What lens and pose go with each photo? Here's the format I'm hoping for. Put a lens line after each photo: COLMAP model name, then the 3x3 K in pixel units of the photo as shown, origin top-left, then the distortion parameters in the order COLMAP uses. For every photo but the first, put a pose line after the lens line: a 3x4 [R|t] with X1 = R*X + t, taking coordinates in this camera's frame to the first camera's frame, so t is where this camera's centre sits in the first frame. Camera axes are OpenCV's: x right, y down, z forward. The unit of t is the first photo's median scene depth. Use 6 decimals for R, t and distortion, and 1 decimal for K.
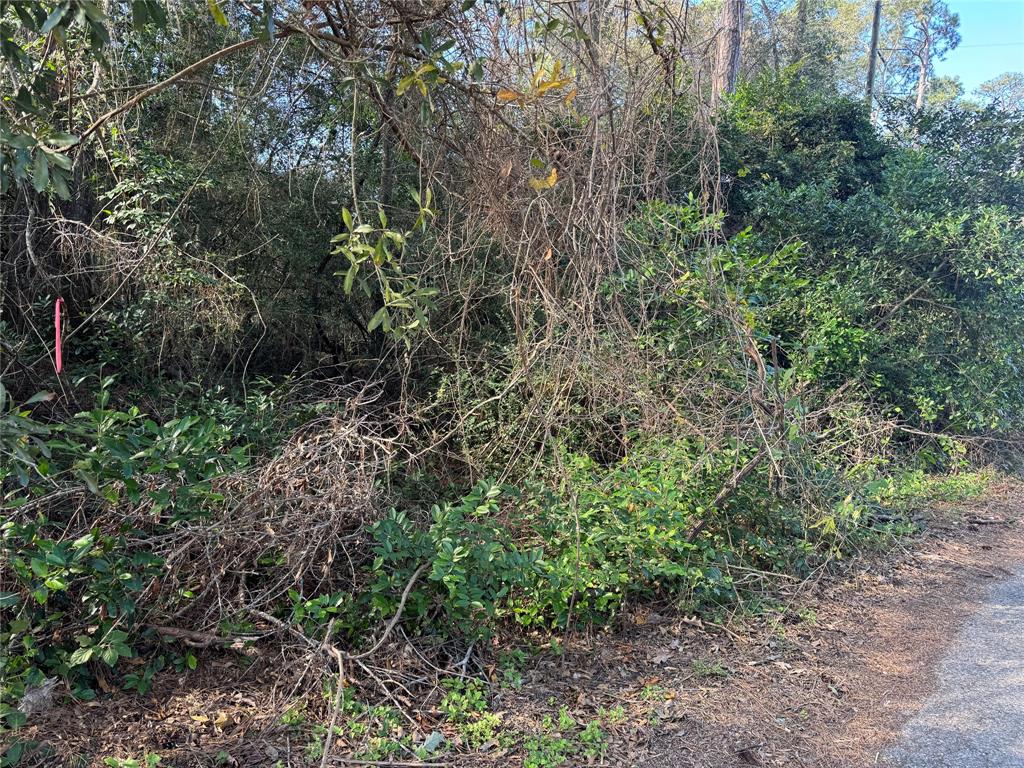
lens RADIAL K [[711.5, 0, 515.8], [0, 711.5, 390.5], [0, 0, 1]] dist [0.026249, -0.039504]
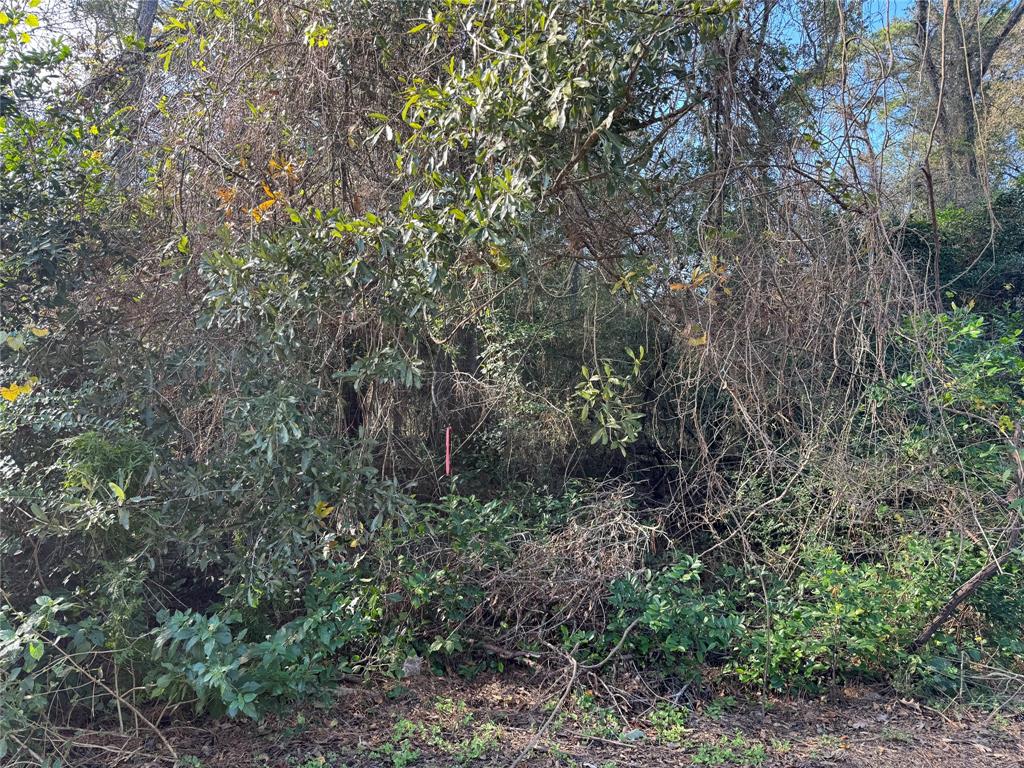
lens RADIAL K [[711.5, 0, 516.6], [0, 711.5, 376.3], [0, 0, 1]] dist [0.026249, -0.039504]
pose [[0.867335, -0.073031, -0.492337, 0.300193], [-0.012727, 0.985599, -0.168621, 0.023498], [0.497561, 0.152517, 0.853915, -0.301576]]
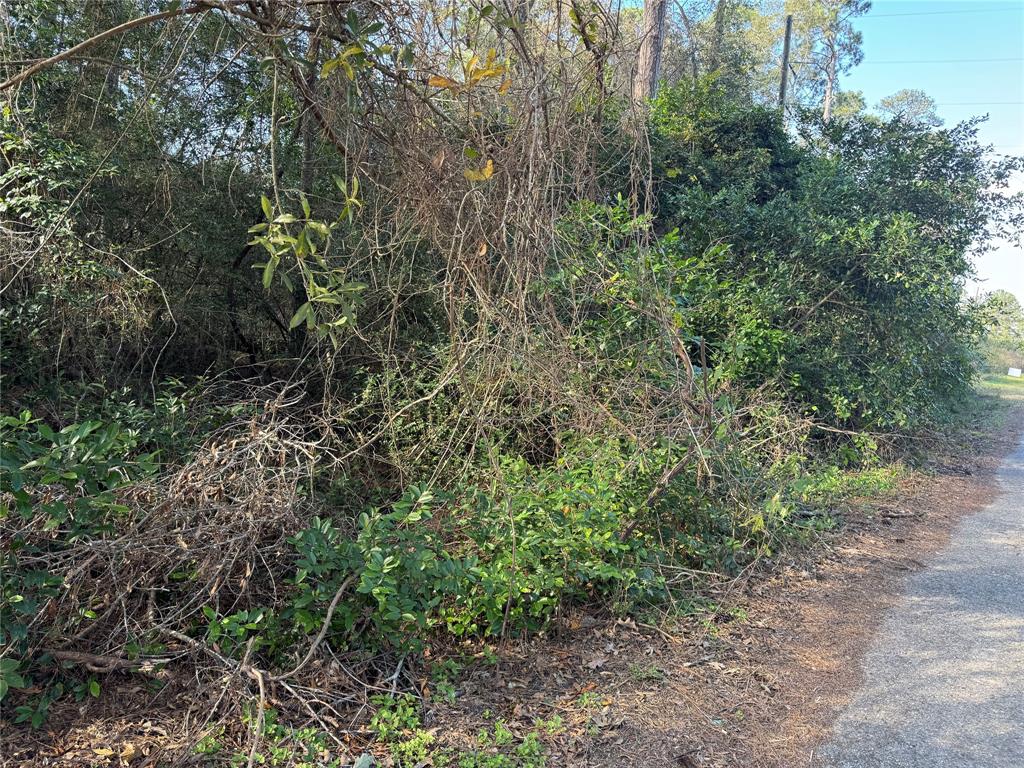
lens RADIAL K [[711.5, 0, 512.0], [0, 711.5, 390.0], [0, 0, 1]] dist [0.026249, -0.039504]
pose [[0.994997, -0.003385, 0.099844, -0.008638], [0.003481, 0.999994, -0.000796, -0.000618], [-0.099841, 0.001139, 0.995003, 0.029774]]
